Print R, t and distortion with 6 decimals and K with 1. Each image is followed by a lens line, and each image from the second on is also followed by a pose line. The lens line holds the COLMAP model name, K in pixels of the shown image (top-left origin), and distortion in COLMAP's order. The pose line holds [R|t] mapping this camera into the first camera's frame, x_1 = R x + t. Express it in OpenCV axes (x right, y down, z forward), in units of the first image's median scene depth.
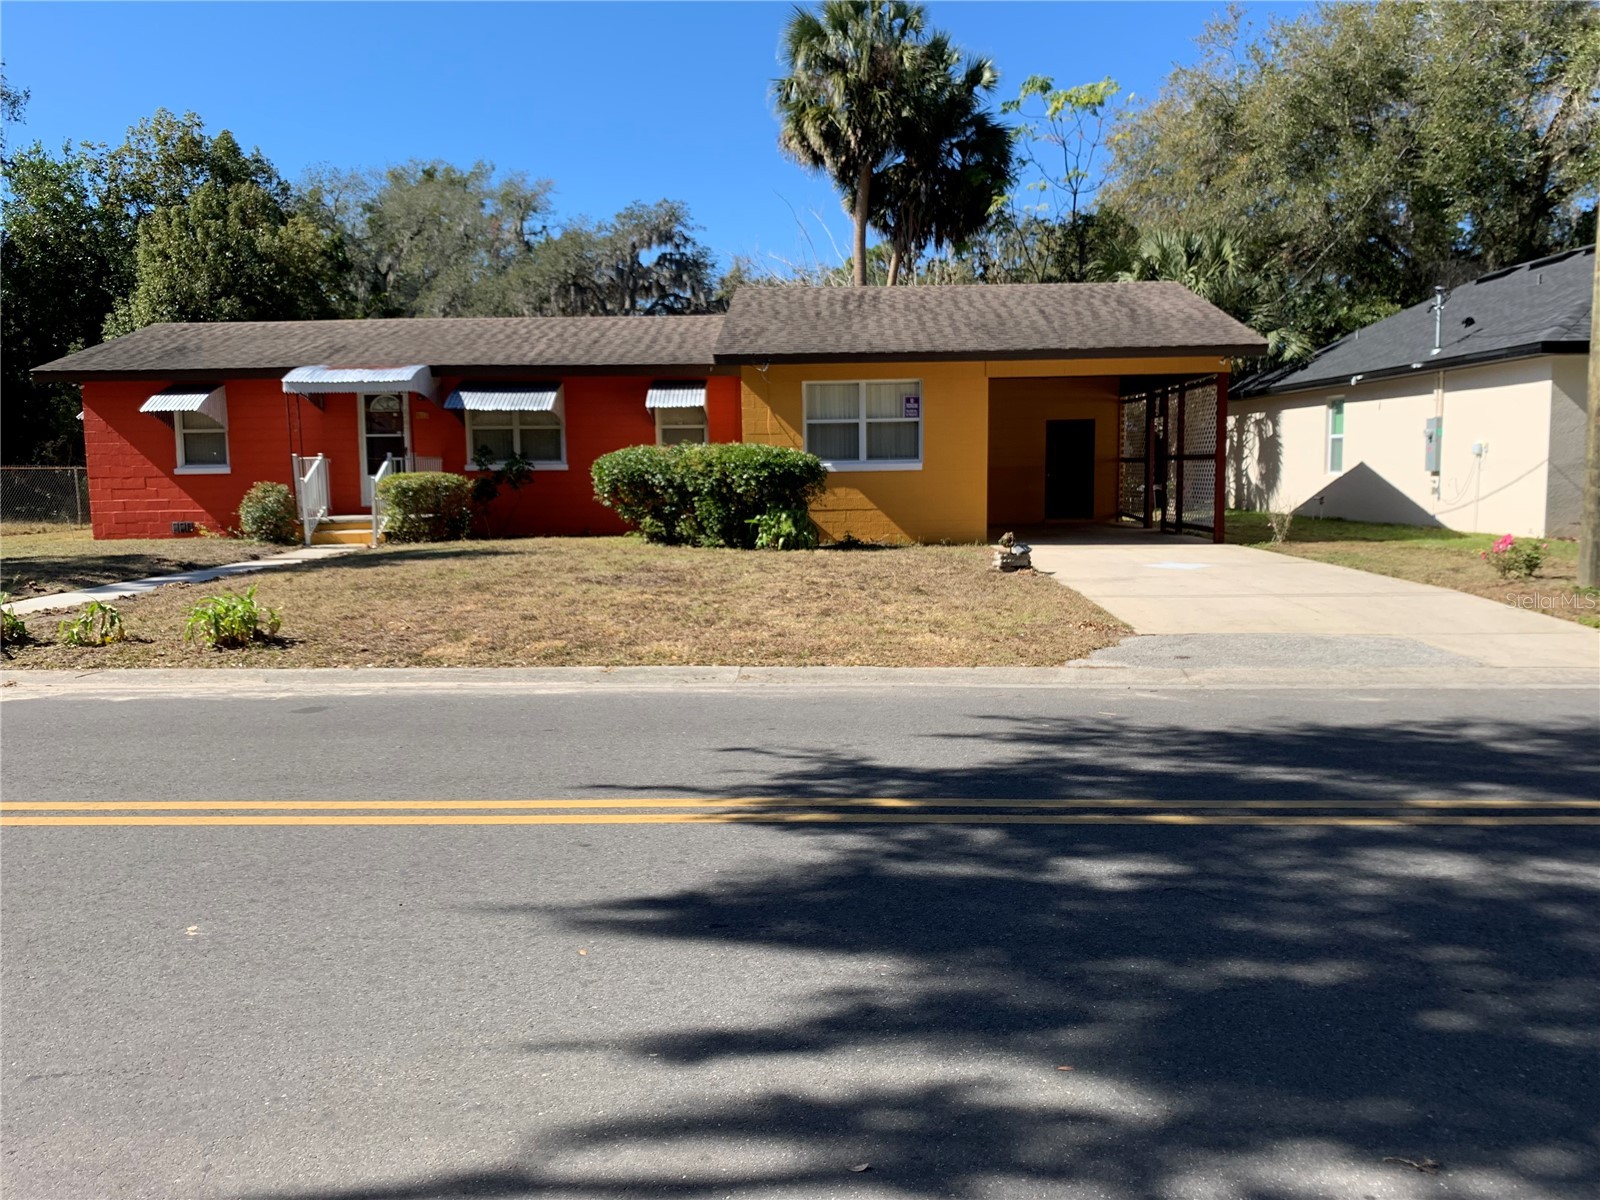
lens RADIAL K [[1249.8, 0, 802.3], [0, 1249.8, 608.7], [0, 0, 1]] dist [0.042265, -0.003851]
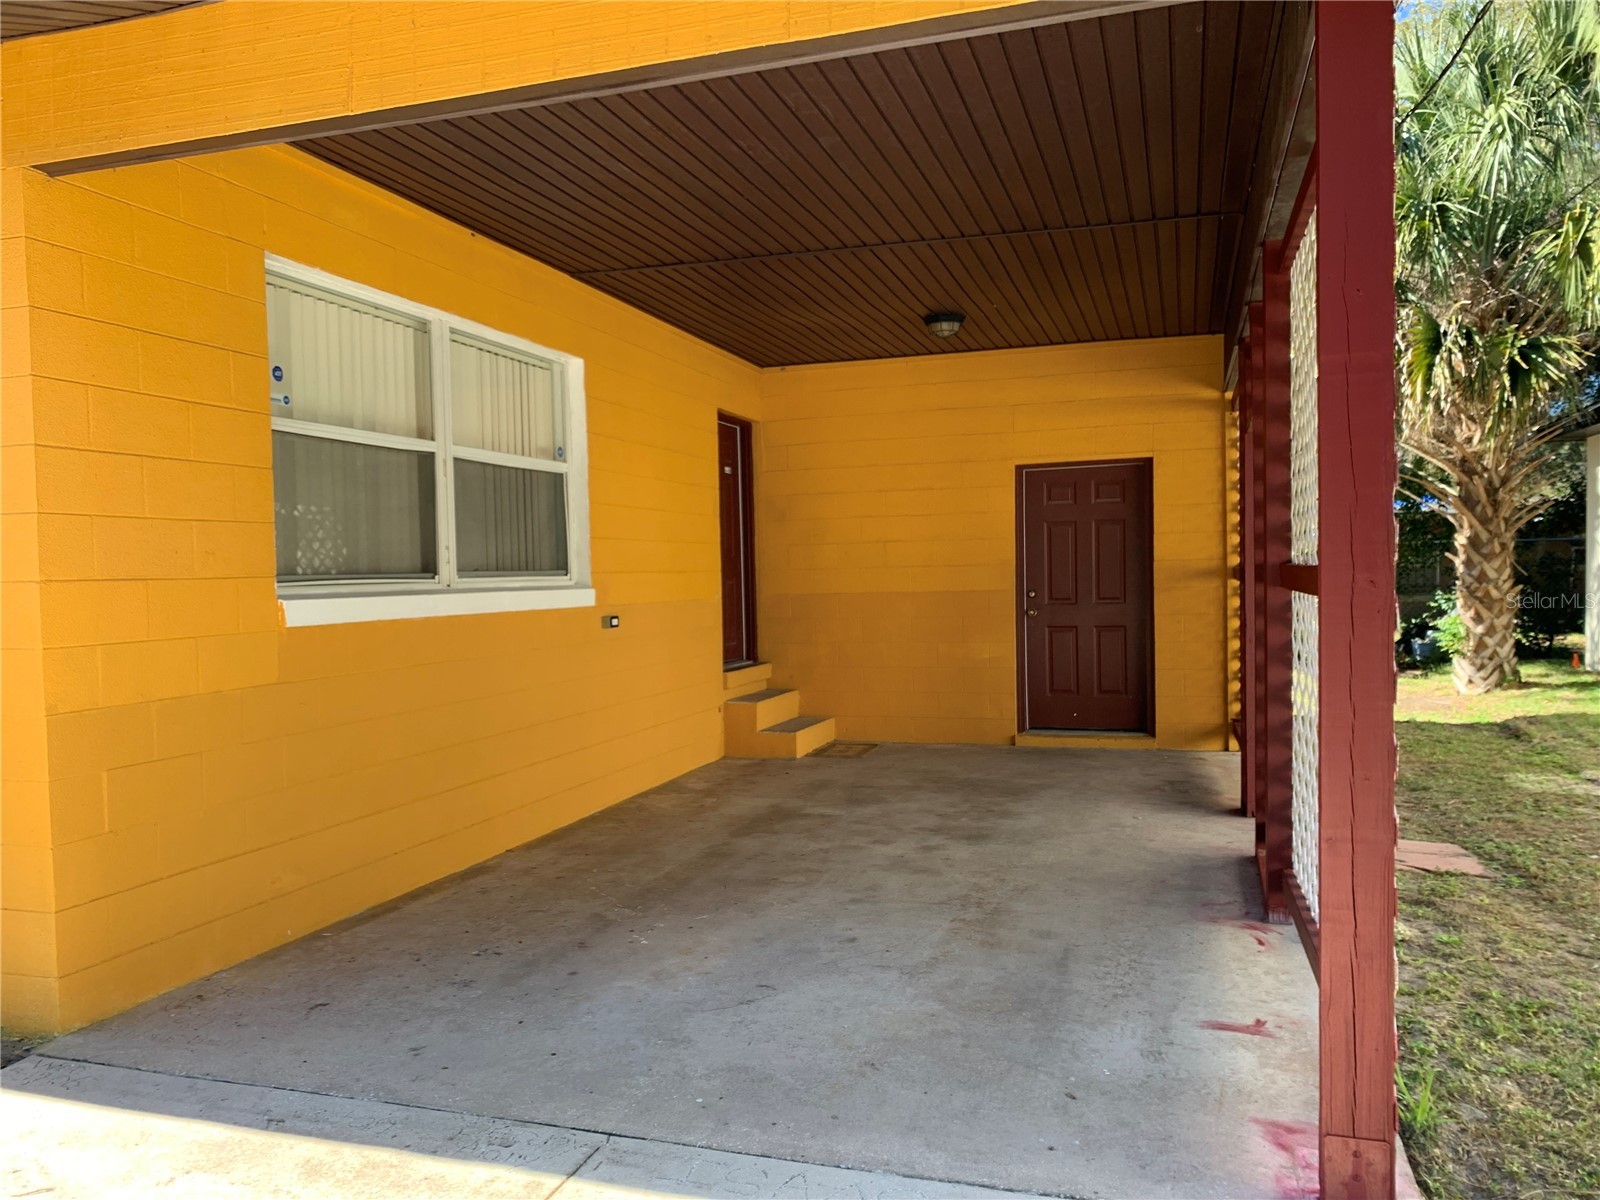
lens RADIAL K [[1249.8, 0, 802.3], [0, 1249.8, 608.7], [0, 0, 1]] dist [0.042265, -0.003851]
pose [[0.958113, 0.005060, -0.286347, 0.240830], [-0.027155, 0.996944, -0.073243, -0.080928], [0.285101, 0.077951, 0.955322, 0.642304]]
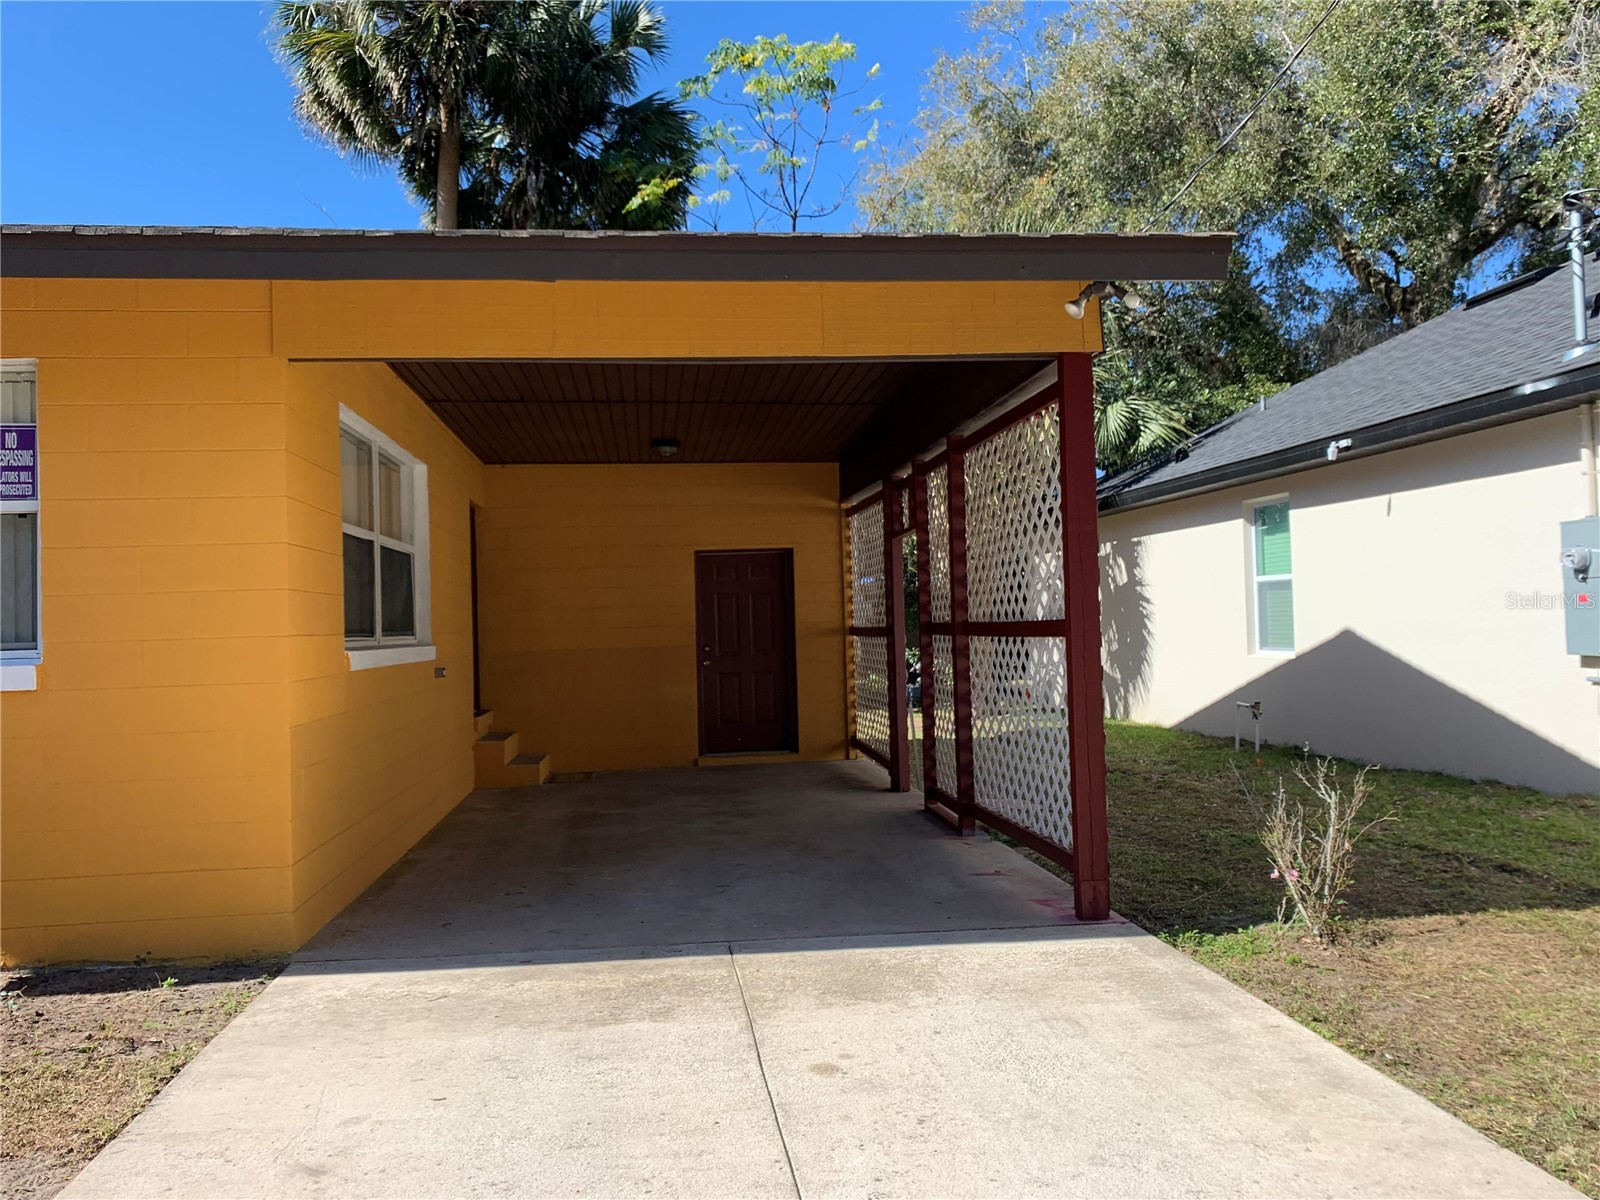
lens RADIAL K [[1249.8, 0, 802.3], [0, 1249.8, 608.7], [0, 0, 1]] dist [0.042265, -0.003851]
pose [[0.988749, -0.012735, 0.149044, 0.164955], [0.032214, 0.991119, -0.129018, -0.066051], [-0.146077, 0.132368, 0.980378, 0.532390]]
